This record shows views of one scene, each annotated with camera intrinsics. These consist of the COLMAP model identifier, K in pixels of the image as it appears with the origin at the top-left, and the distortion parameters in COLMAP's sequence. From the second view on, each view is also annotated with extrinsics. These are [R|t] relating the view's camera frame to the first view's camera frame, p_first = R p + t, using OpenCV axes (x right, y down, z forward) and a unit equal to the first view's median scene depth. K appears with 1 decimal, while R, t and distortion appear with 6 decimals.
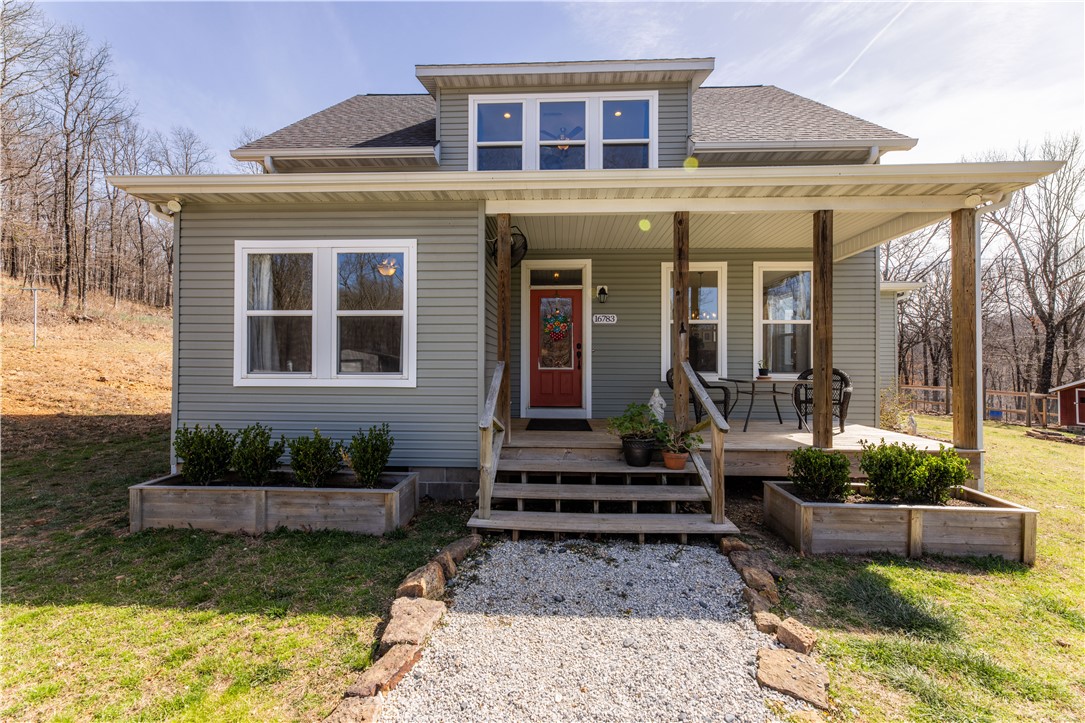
lens RADIAL K [[445.5, 0, 540.5], [0, 445.5, 358.4], [0, 0, 1]] dist [-0.002470, 0.000008]
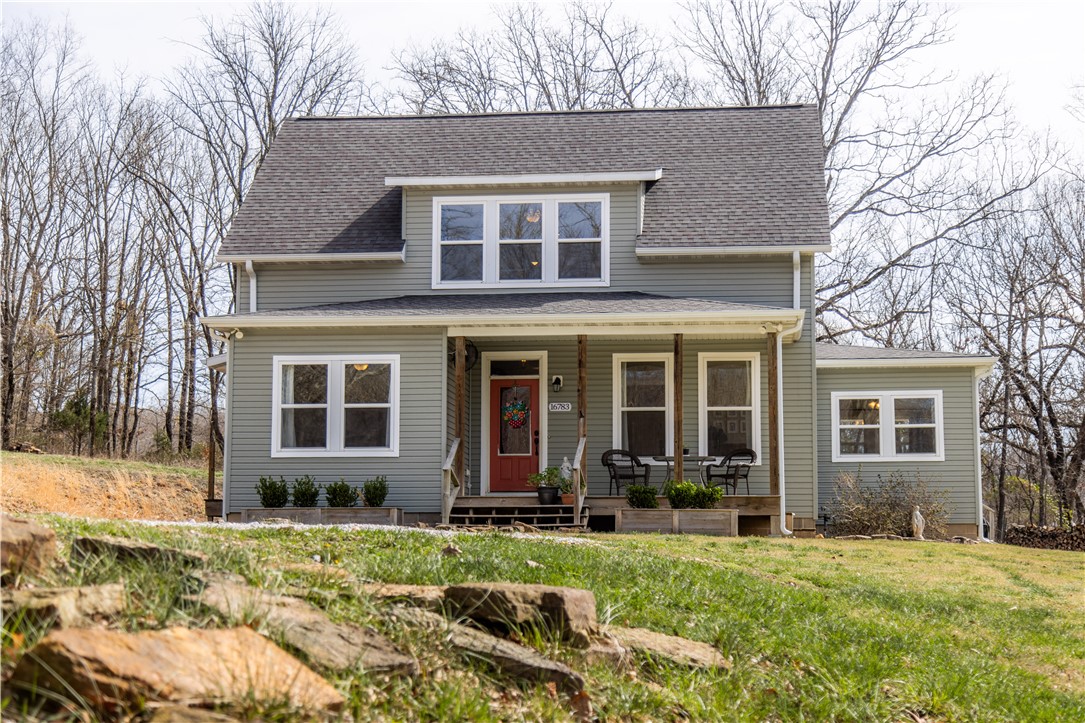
lens RADIAL K [[1706.7, 0, 542.5], [0, 1706.7, 364.7], [0, 0, 1]] dist [0.017056, 0.000000]
pose [[0.997441, -0.009108, -0.070915, 0.560687], [0.001651, 0.994523, -0.104506, 0.335881], [0.071479, 0.104122, 0.991993, -4.338063]]
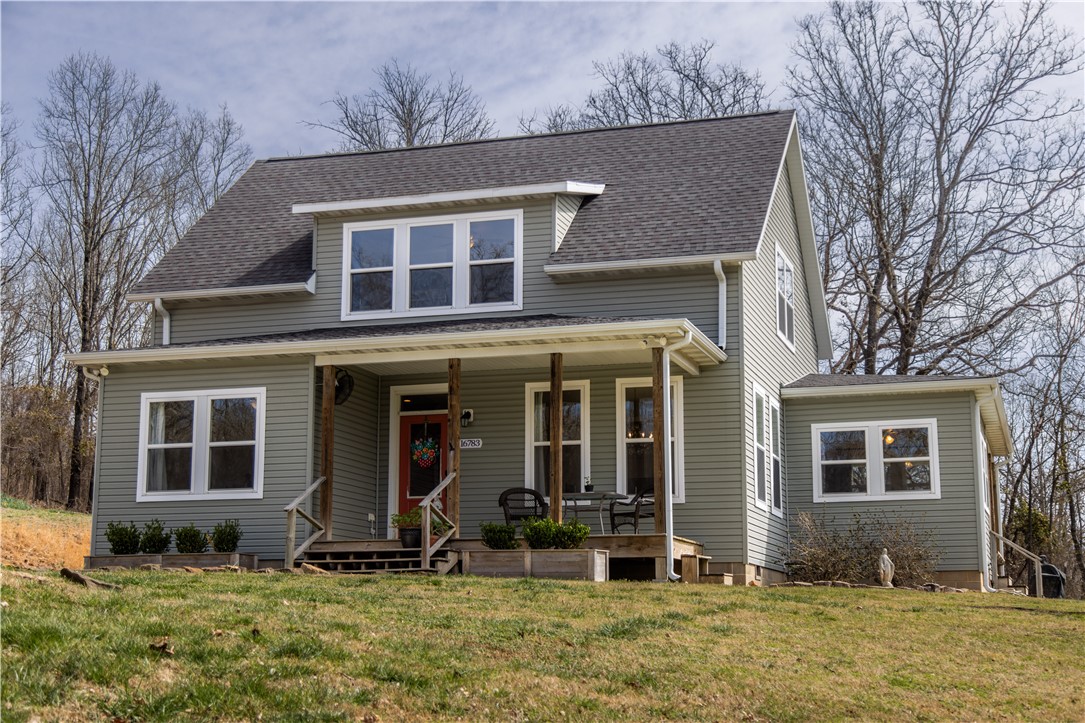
lens RADIAL K [[1578.1, 0, 542.5], [0, 1578.1, 359.3], [0, 0, 1]] dist [0.036963, 0.000000]
pose [[0.966531, -0.046430, -0.252313, 1.671002], [0.005620, 0.987083, -0.160113, 0.400451], [0.256488, 0.153336, 0.954307, -3.219102]]
